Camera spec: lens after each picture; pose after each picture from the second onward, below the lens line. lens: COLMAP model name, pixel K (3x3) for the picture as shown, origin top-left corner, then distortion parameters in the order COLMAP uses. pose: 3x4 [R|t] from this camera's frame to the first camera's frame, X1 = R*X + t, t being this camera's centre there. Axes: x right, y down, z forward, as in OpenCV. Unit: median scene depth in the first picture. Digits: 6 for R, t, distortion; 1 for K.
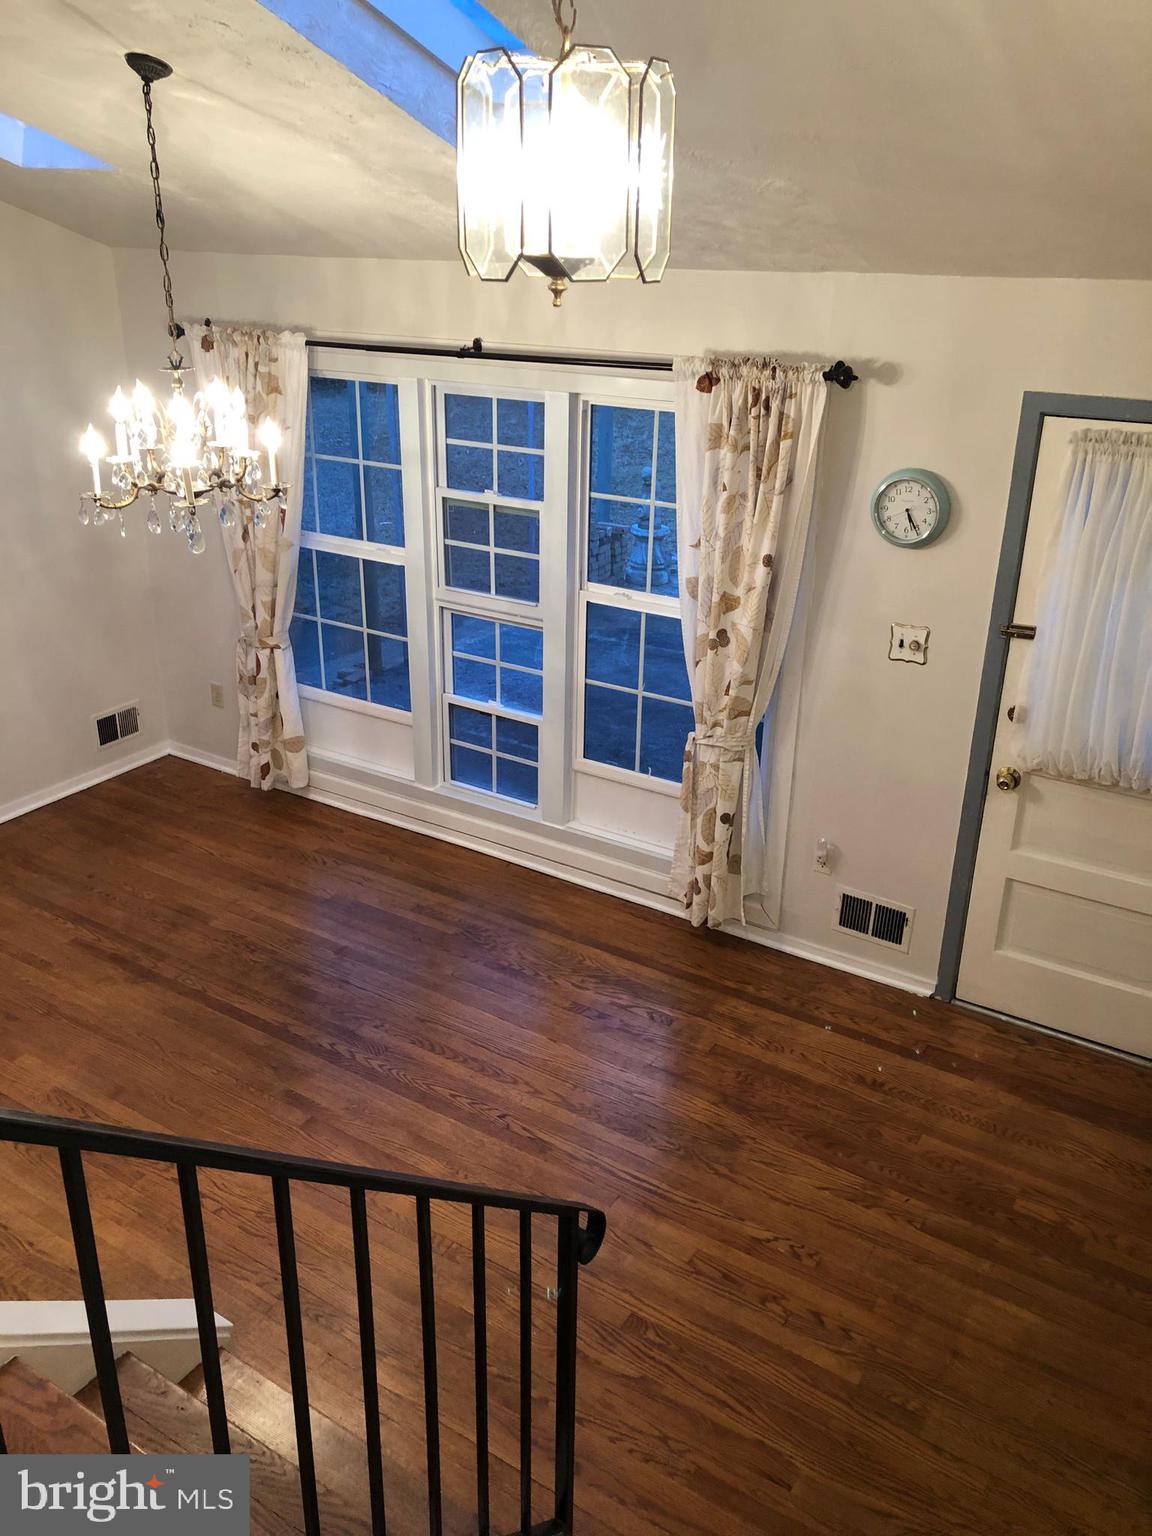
lens RADIAL K [[1248.0, 0, 565.6], [0, 1248.0, 748.2], [0, 0, 1]] dist [0.041959, -0.042656]
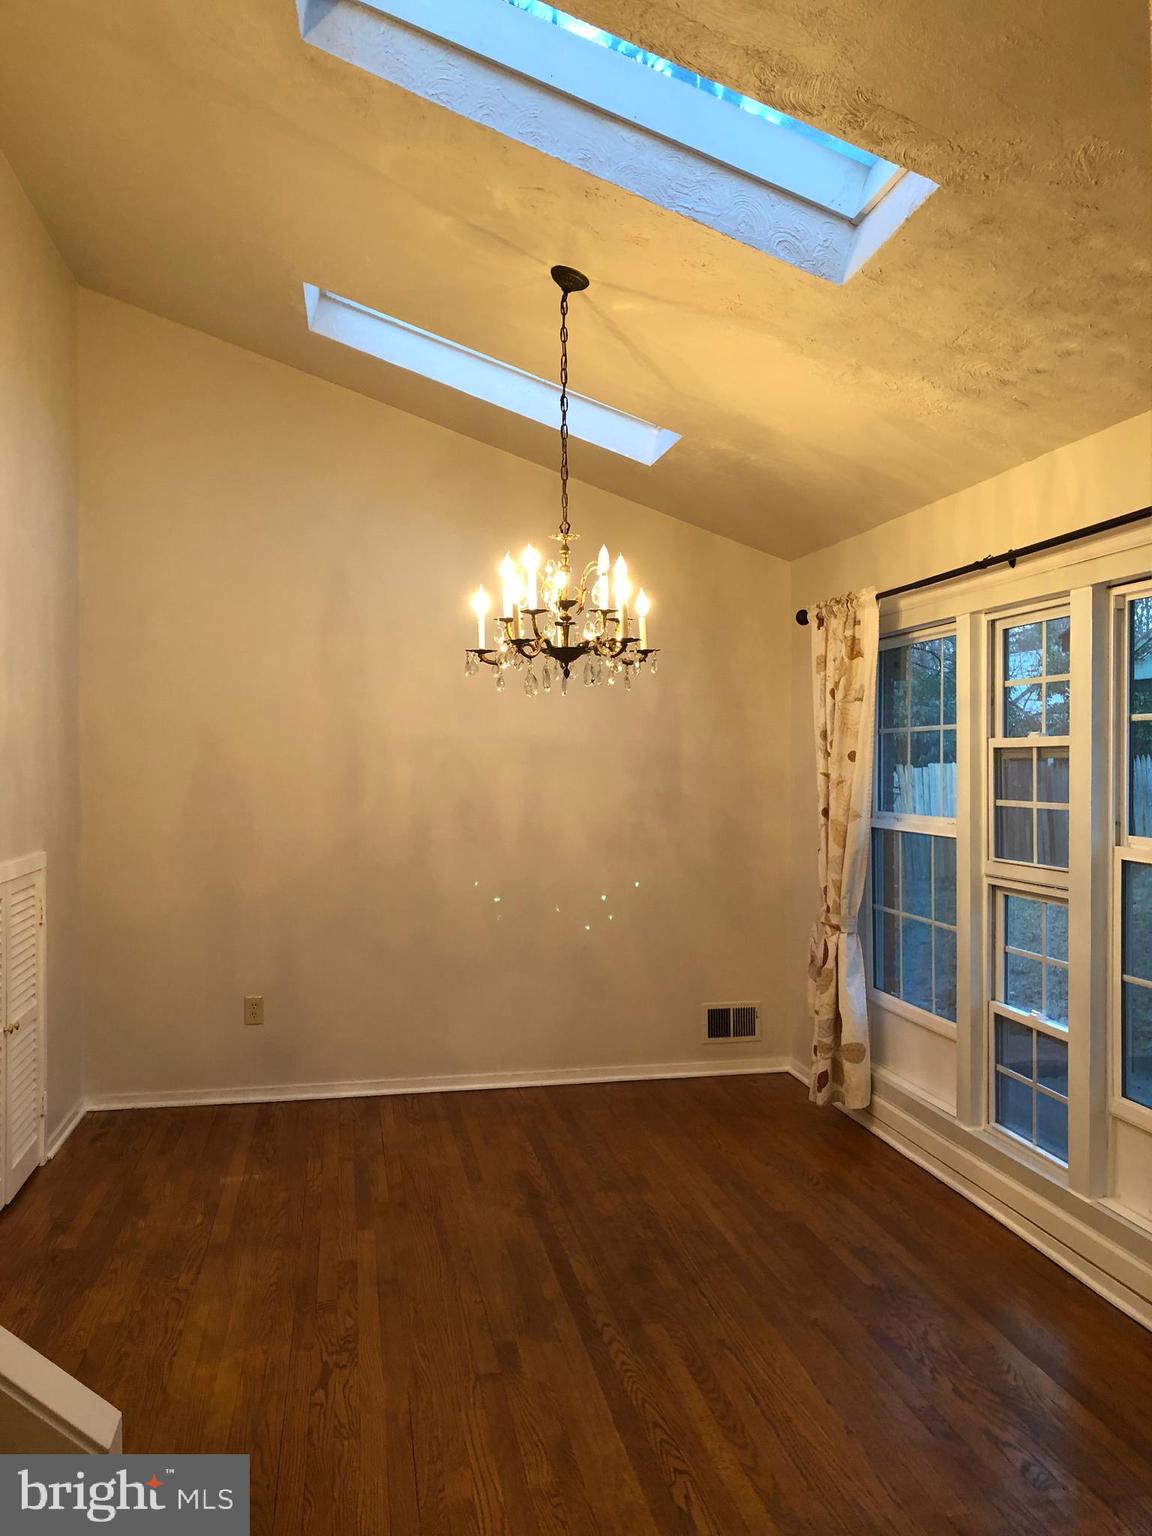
lens RADIAL K [[1248.0, 0, 573.0], [0, 1248.0, 756.6], [0, 0, 1]] dist [0.041959, -0.042656]
pose [[0.687273, -0.012345, -0.726294, 0.363348], [-0.268177, 0.924909, -0.269489, 0.119244], [0.675083, 0.379988, 0.632354, 0.336682]]
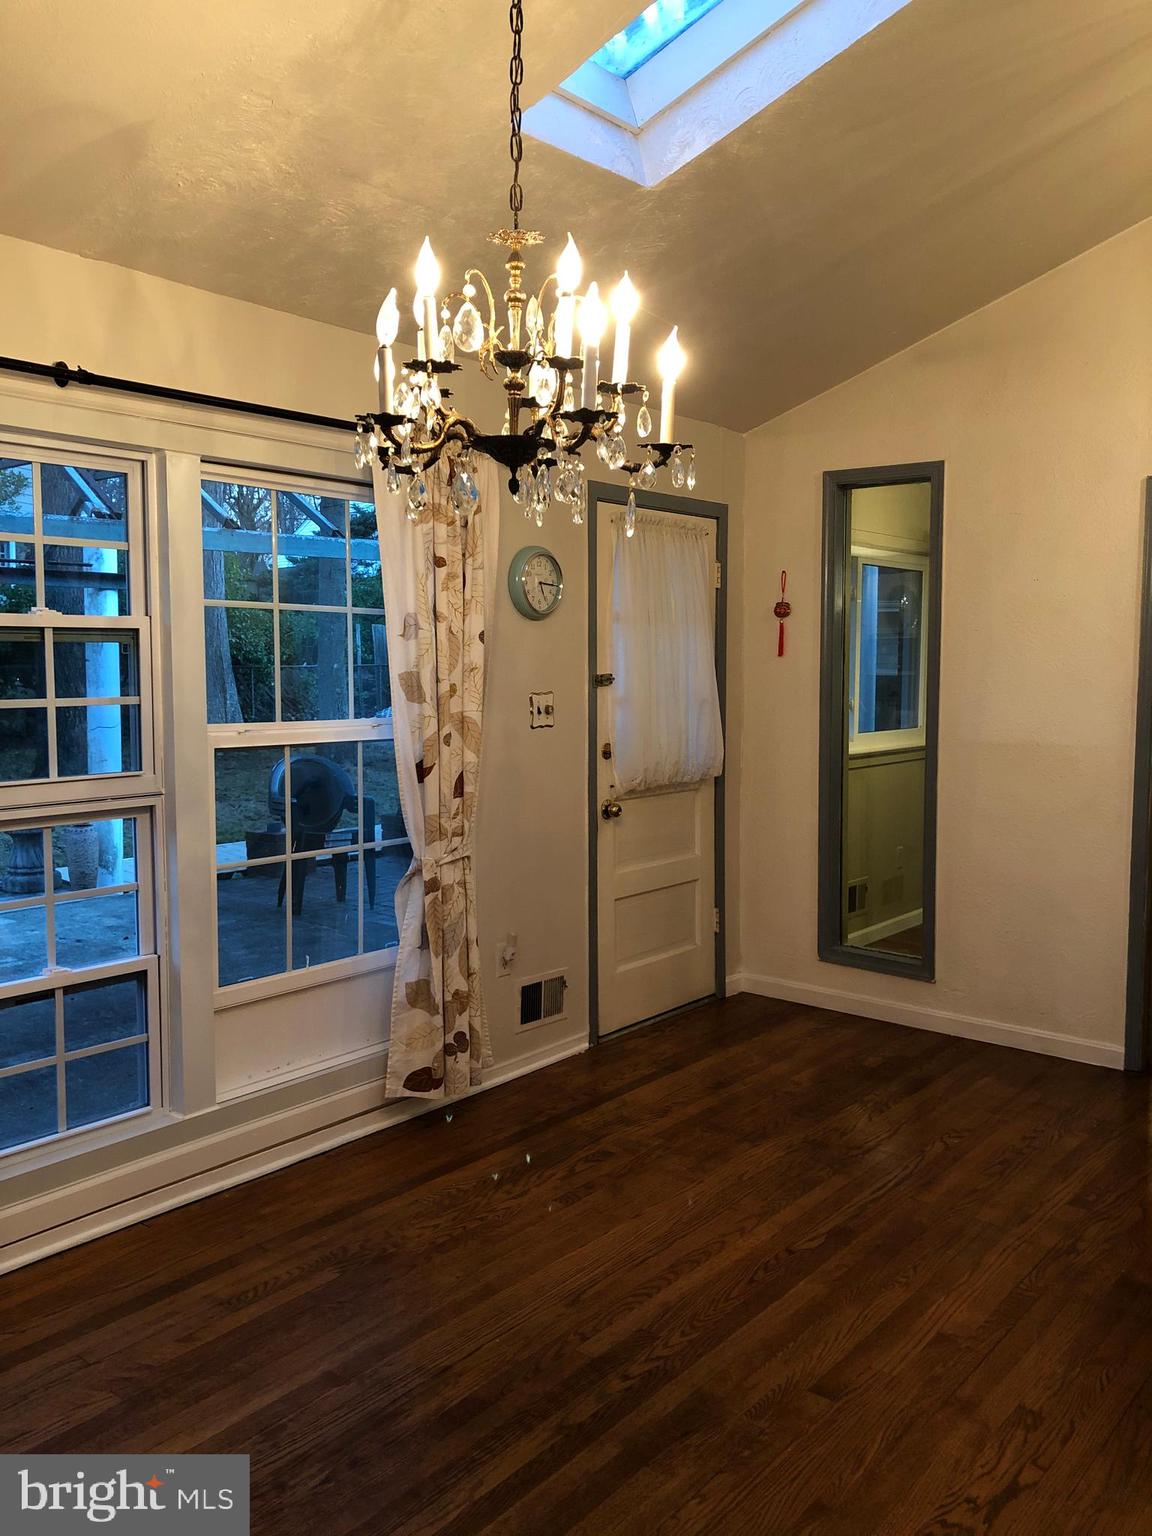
lens RADIAL K [[1248.0, 0, 580.2], [0, 1248.0, 769.0], [0, 0, 1]] dist [0.041959, -0.042656]
pose [[0.105202, -0.094498, 0.989951, -0.733690], [0.375837, 0.925421, 0.048398, -0.071614], [-0.920695, 0.366969, 0.132872, 0.798849]]
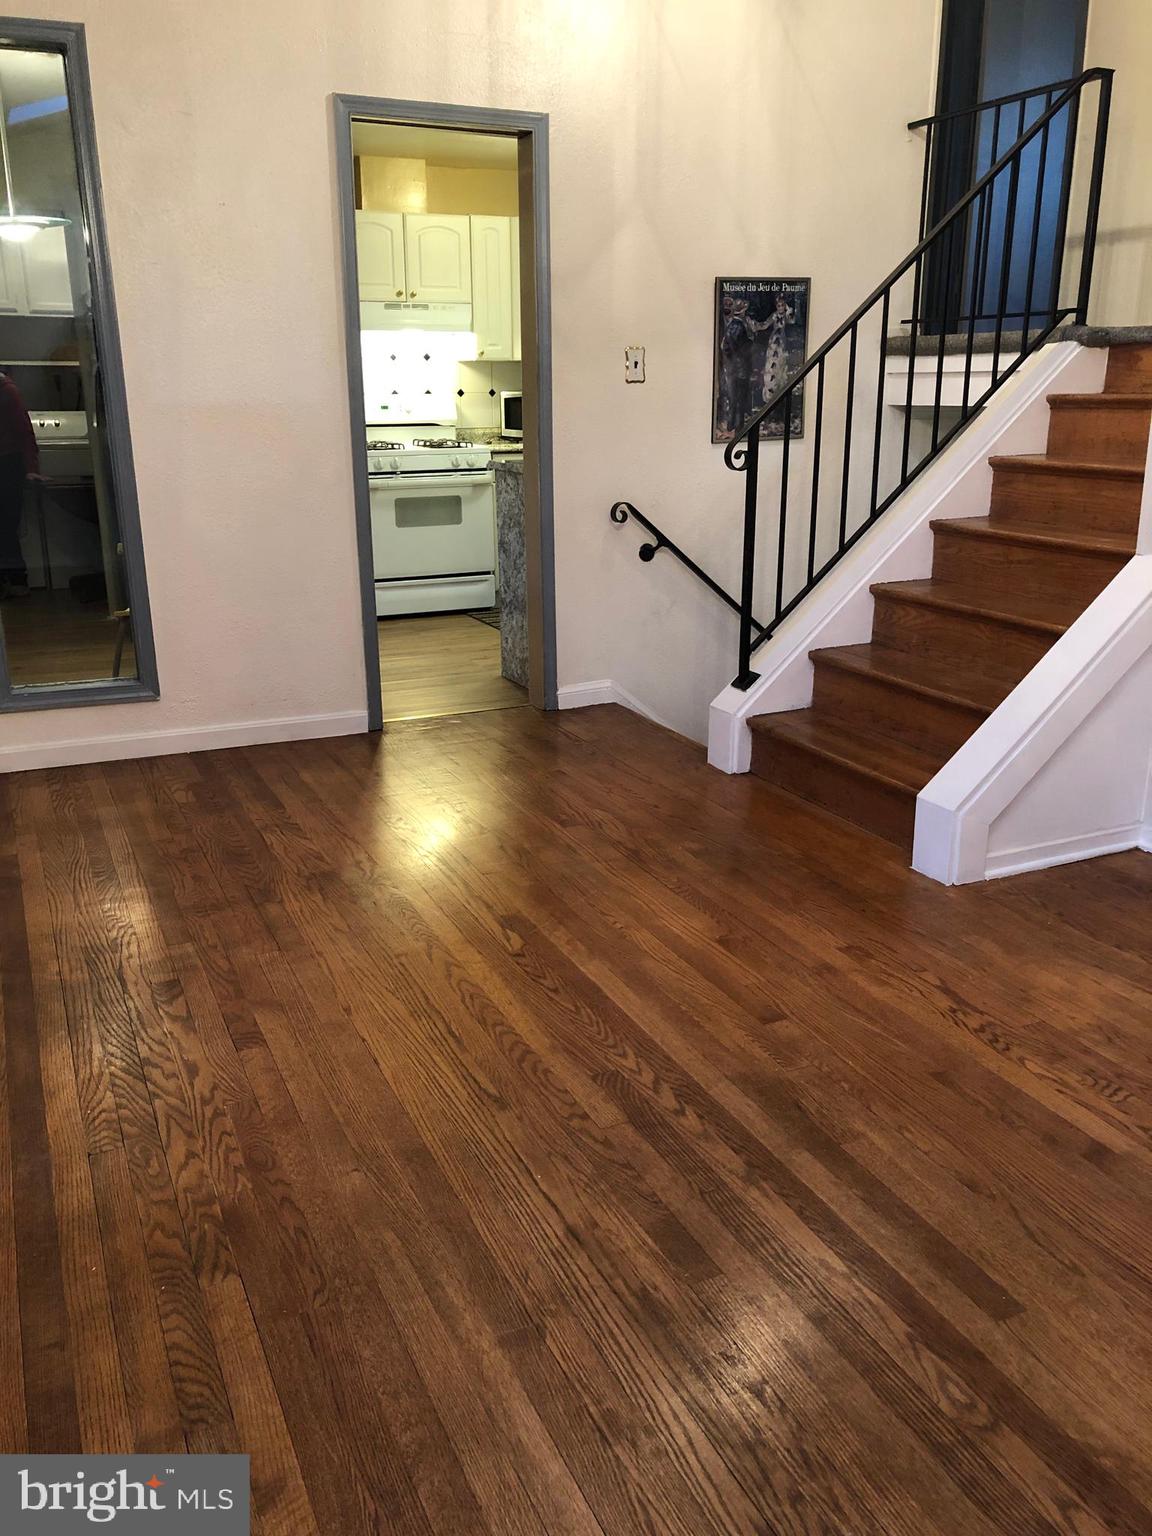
lens RADIAL K [[1248.0, 0, 567.5], [0, 1248.0, 770.5], [0, 0, 1]] dist [0.041959, -0.042656]
pose [[-0.845893, -0.158976, 0.509109, -0.372692], [0.203236, 0.786450, 0.583259, -0.178266], [-0.493113, 0.596844, -0.632943, 1.216633]]
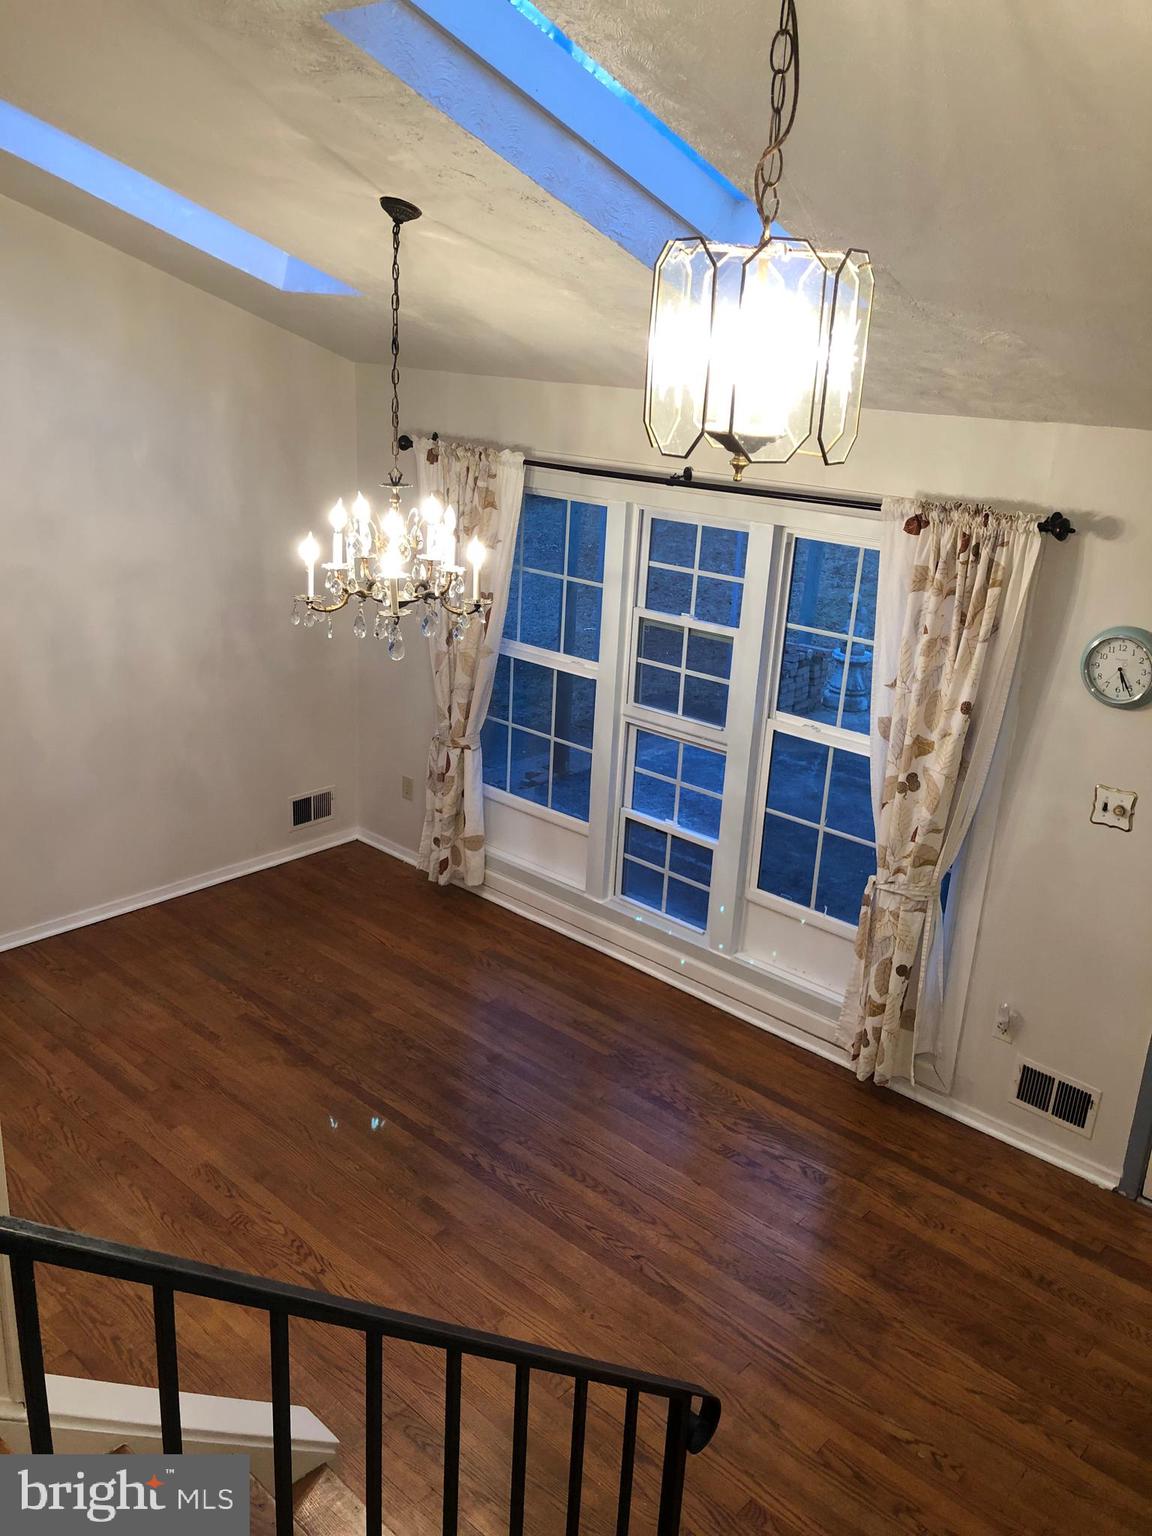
lens RADIAL K [[1248.0, 0, 574.5], [0, 1248.0, 752.4], [0, 0, 1]] dist [0.041959, -0.042656]
pose [[0.985065, 0.087950, -0.148029, 0.009818], [-0.099287, 0.992522, -0.071010, -0.016595], [0.140677, 0.084646, 0.986430, 0.005905]]
